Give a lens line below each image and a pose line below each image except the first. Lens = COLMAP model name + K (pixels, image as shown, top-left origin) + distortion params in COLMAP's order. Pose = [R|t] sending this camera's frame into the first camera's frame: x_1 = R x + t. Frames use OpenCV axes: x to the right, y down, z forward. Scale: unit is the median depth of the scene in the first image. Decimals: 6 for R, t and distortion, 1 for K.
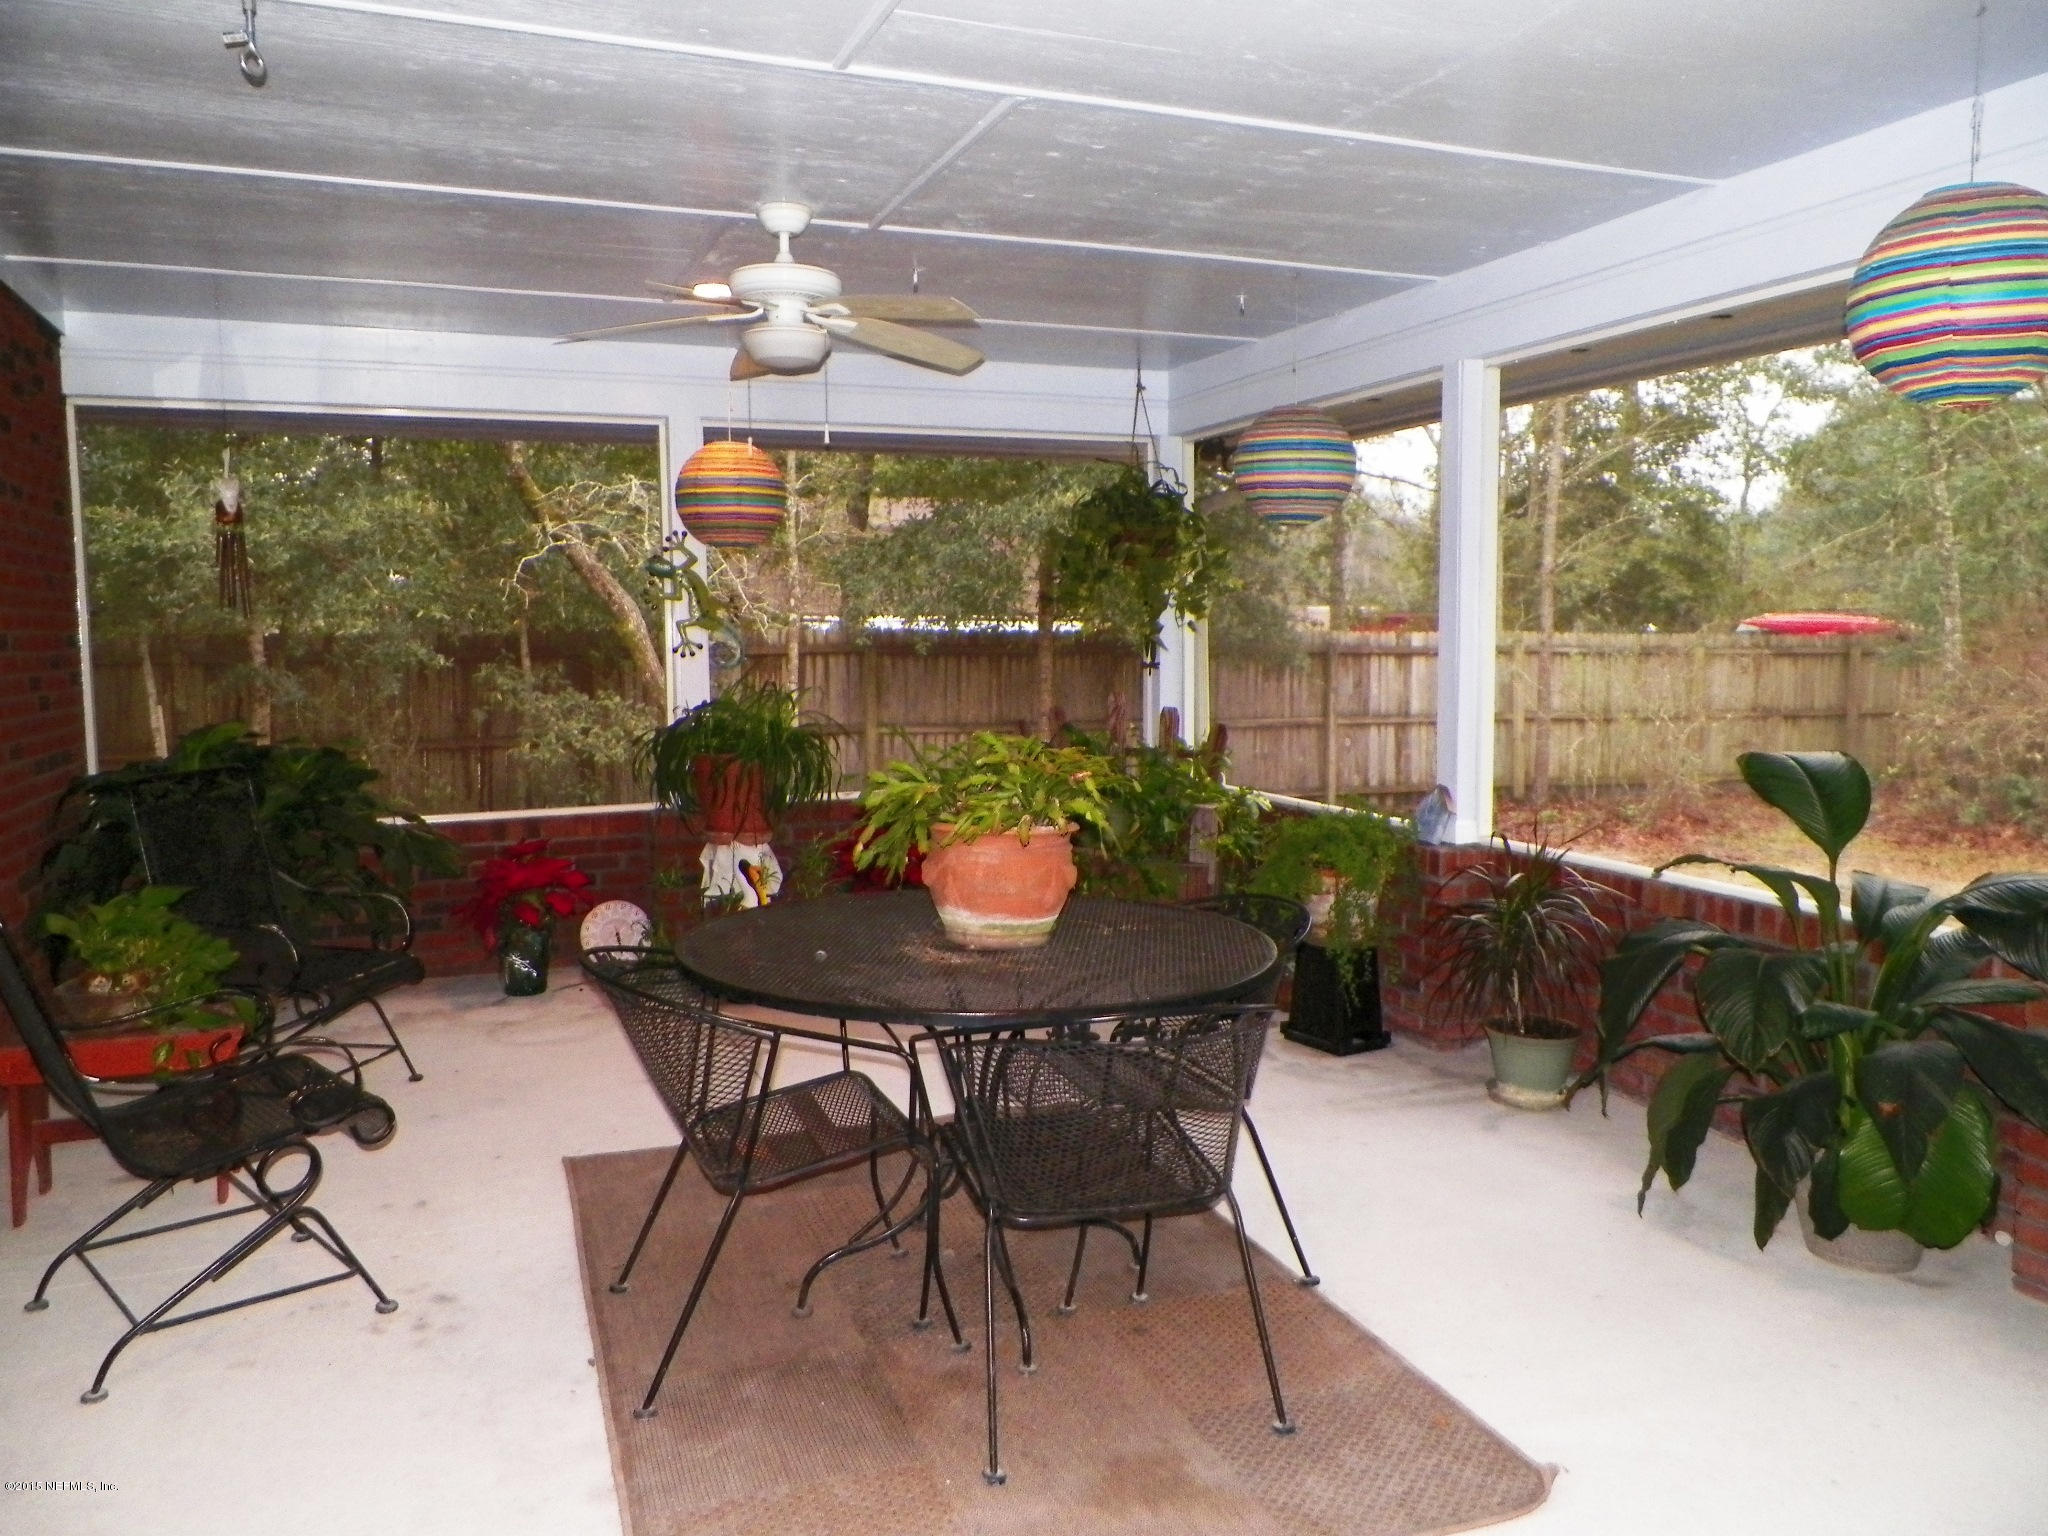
lens RADIAL K [[1575.3, 0, 1044.3], [0, 1575.3, 768.5], [0, 0, 1]] dist [0.031753, -0.018808]
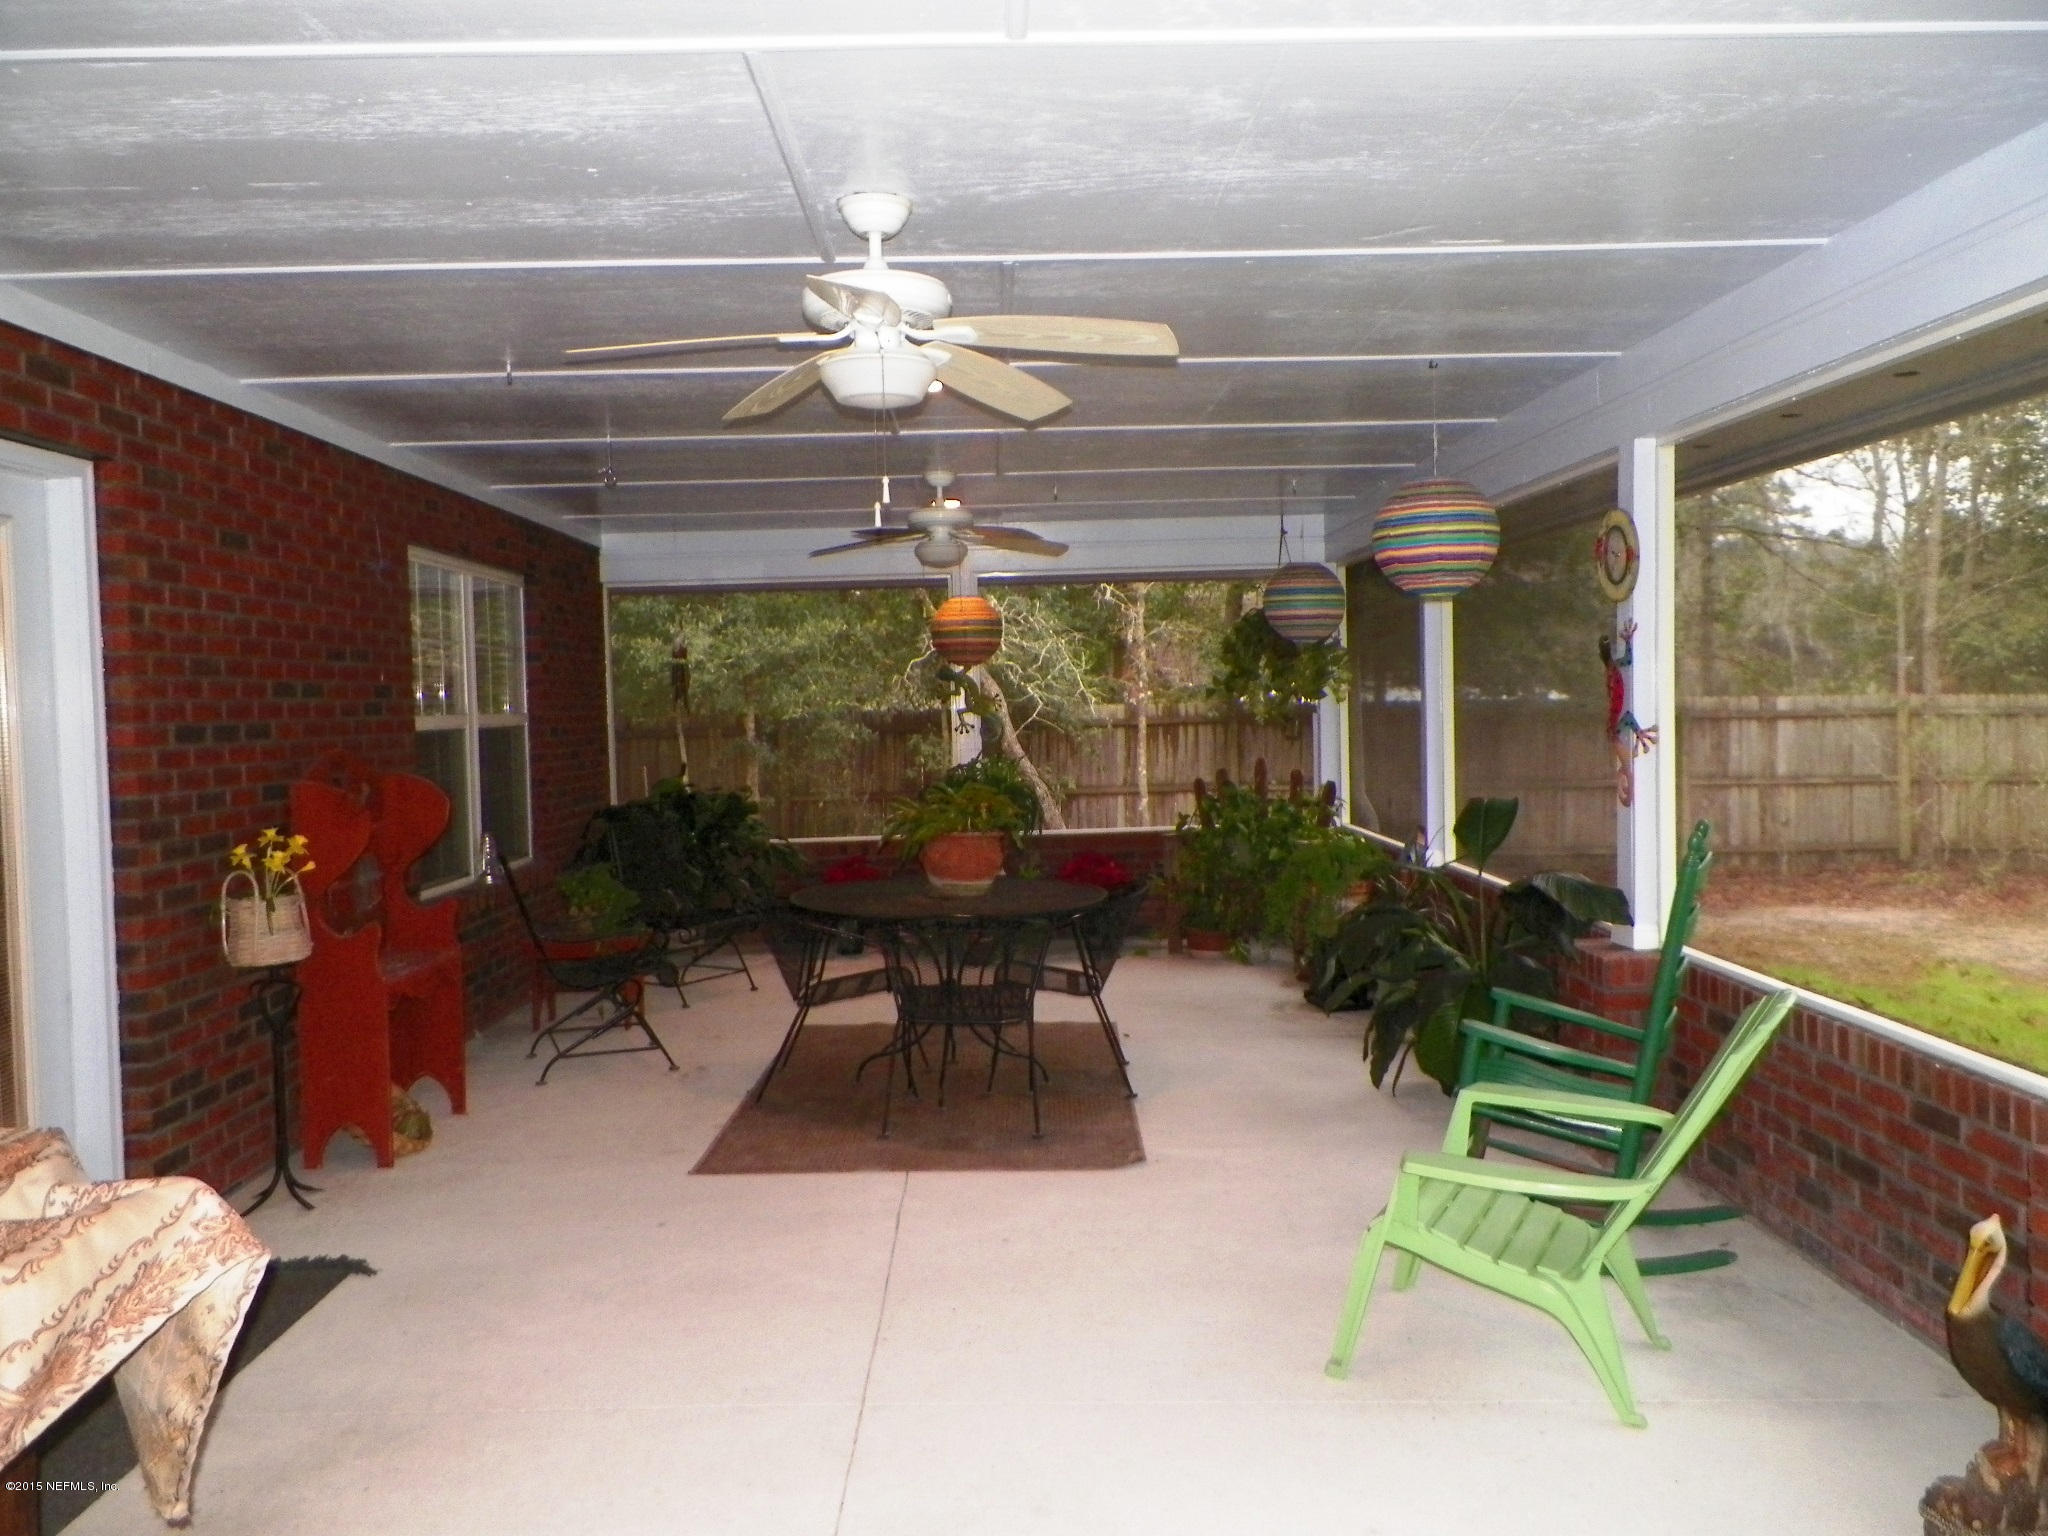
lens RADIAL K [[1575.3, 0, 1009.6], [0, 1575.3, 762.9], [0, 0, 1]] dist [0.031753, -0.018808]
pose [[0.934758, 0.000284, -0.355285, 0.228437], [-0.015229, 0.999113, -0.039268, 0.008965], [0.354959, 0.042116, 0.933933, -0.240581]]
